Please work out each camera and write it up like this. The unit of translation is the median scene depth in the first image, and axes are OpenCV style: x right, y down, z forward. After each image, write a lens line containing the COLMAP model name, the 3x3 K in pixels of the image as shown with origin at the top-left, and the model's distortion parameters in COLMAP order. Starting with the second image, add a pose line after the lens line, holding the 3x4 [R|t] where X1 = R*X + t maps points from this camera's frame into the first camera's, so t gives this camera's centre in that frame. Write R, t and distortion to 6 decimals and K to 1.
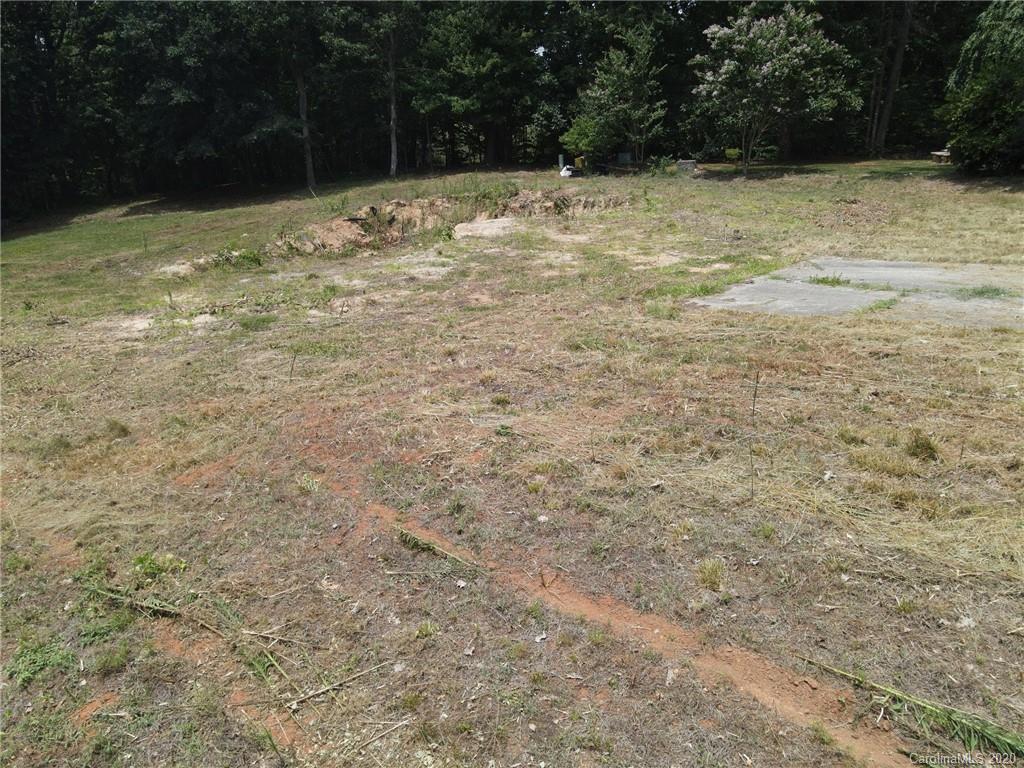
lens RADIAL K [[746.8, 0, 512.0], [0, 746.8, 384.0], [0, 0, 1]] dist [0.008076, 0.023722]
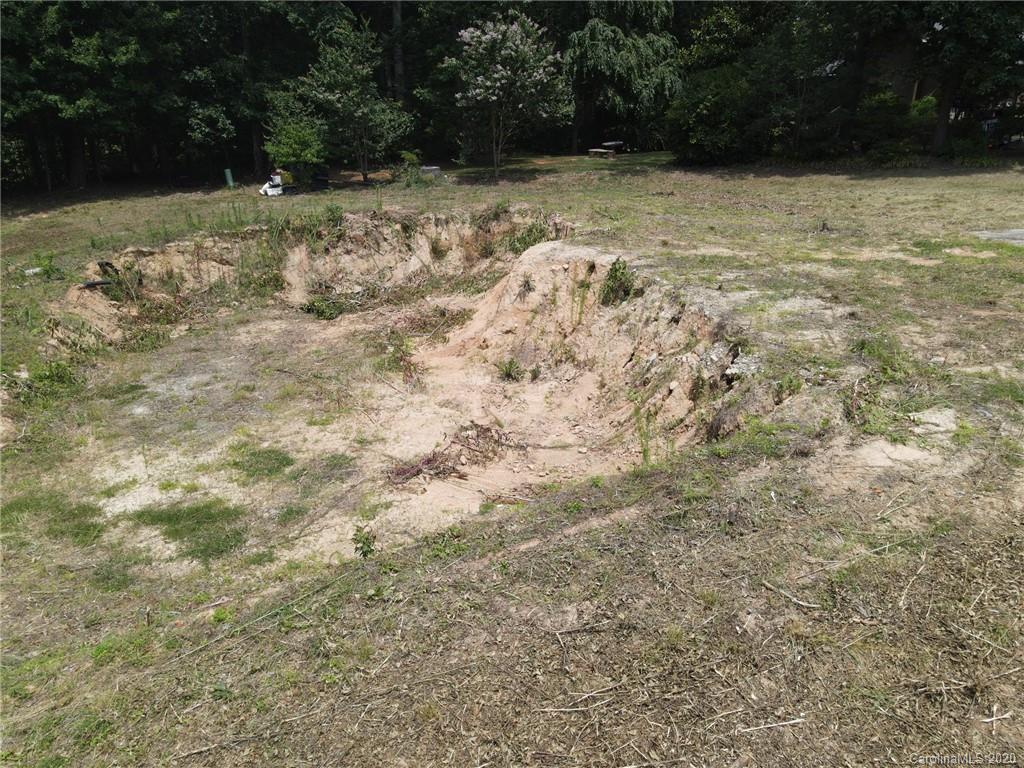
lens RADIAL K [[753.5, 0, 502.7], [0, 753.5, 387.7], [0, 0, 1]] dist [-0.002671, 0.000206]
pose [[0.657022, -0.263570, 0.706295, -0.608227], [0.258337, 0.958881, 0.117513, -0.156455], [-0.708226, 0.105253, 0.698096, 0.389378]]
